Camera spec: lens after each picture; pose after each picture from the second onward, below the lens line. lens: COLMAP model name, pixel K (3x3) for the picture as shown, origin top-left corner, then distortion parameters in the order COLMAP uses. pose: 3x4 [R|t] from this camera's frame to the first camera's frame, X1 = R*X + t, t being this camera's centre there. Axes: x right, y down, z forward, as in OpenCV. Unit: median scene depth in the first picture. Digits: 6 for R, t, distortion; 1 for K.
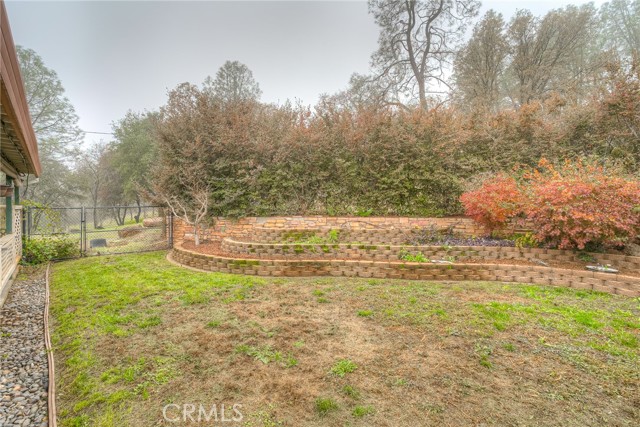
lens RADIAL K [[345.5, 0, 317.9], [0, 345.5, 198.6], [0, 0, 1]] dist [-0.053000, 0.051222]
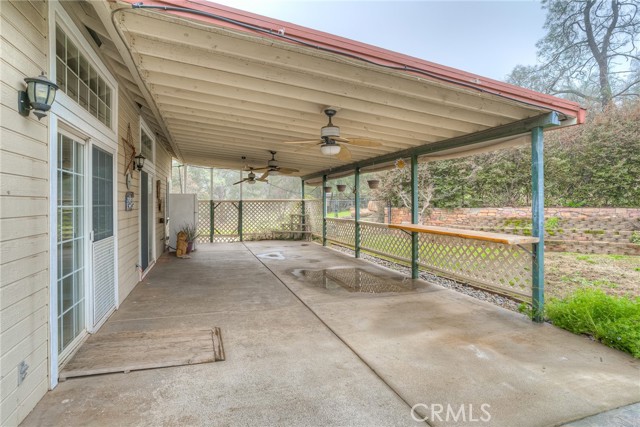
lens RADIAL K [[345.5, 0, 317.9], [0, 345.5, 198.6], [0, 0, 1]] dist [-0.053000, 0.051222]
pose [[0.936129, -0.007809, -0.351571, -0.262601], [0.010753, 0.999922, 0.006422, 0.007011], [0.351494, -0.009793, 0.936139, -0.342021]]
